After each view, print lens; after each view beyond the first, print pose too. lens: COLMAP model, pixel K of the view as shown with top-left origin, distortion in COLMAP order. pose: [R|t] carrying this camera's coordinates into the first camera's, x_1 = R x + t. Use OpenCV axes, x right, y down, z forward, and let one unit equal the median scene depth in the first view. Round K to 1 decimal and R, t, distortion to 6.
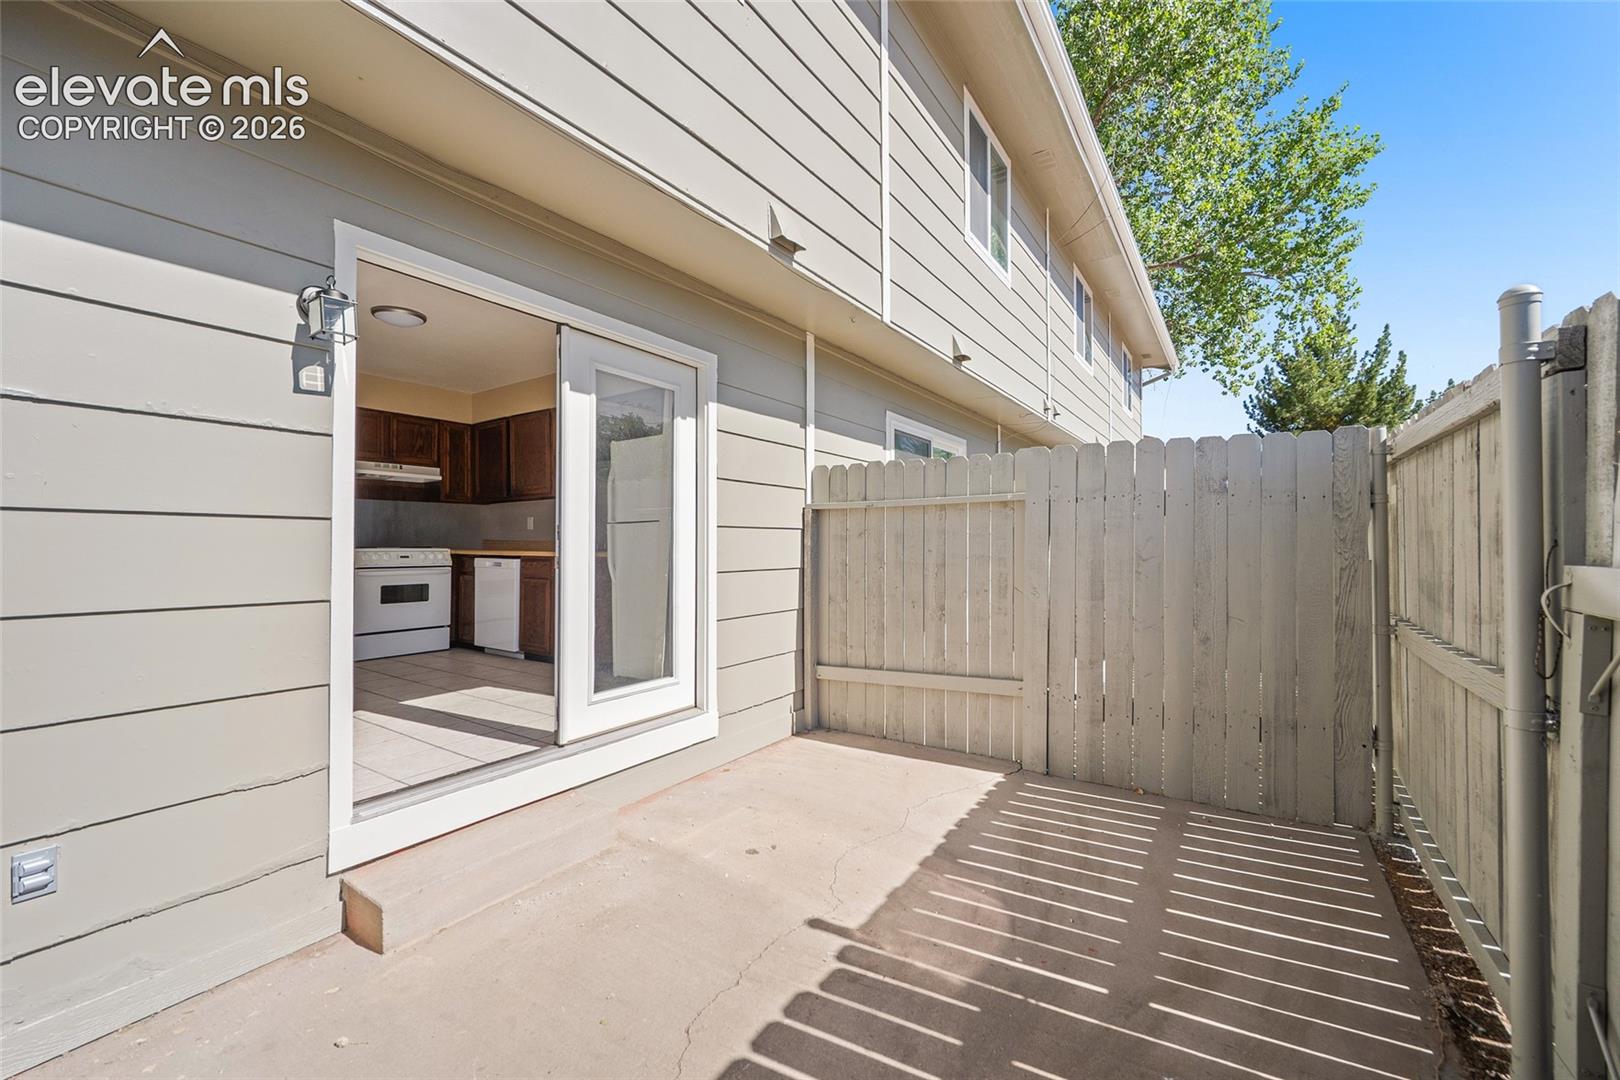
lens RADIAL K [[640.8, 0, 810.0], [0, 640.8, 540.0], [0, 0, 1]] dist [-0.000187, -0.000002]
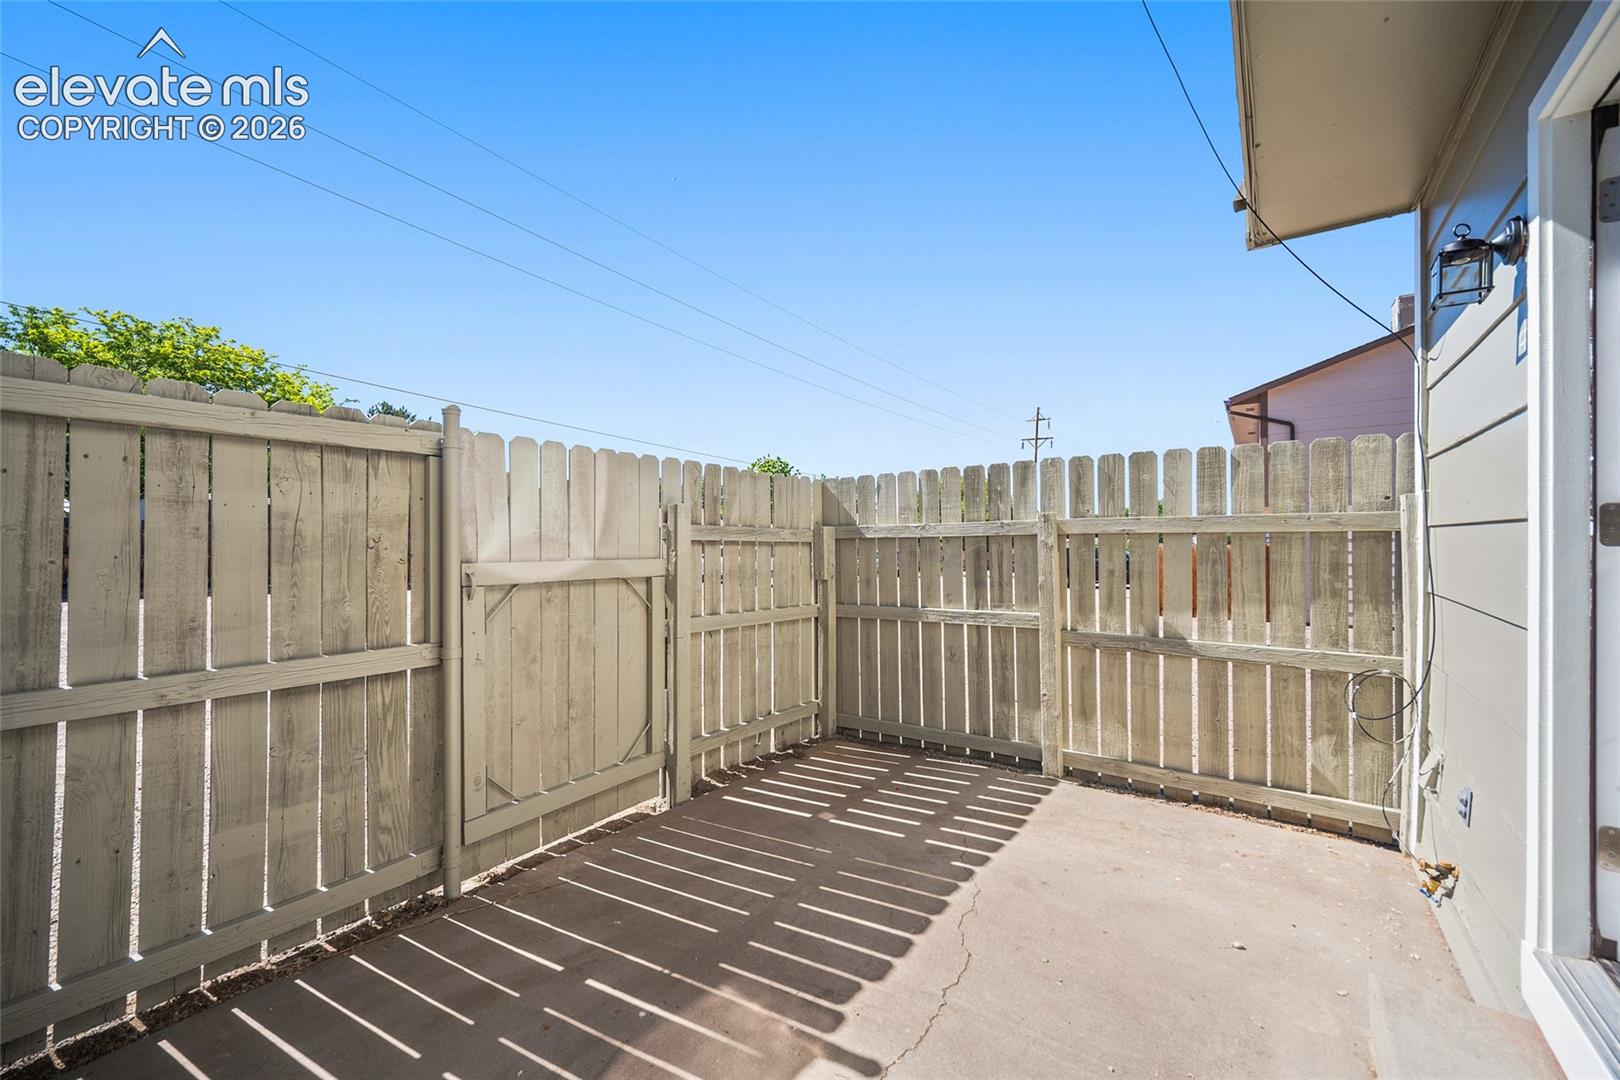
lens RADIAL K [[640.8, 0, 810.0], [0, 640.8, 540.0], [0, 0, 1]] dist [-0.000187, -0.000002]
pose [[-0.999412, 0.000765, 0.034287, 0.060646], [0.000395, 0.999941, -0.010818, -0.008086], [-0.034293, -0.010799, -0.999353, 1.992356]]
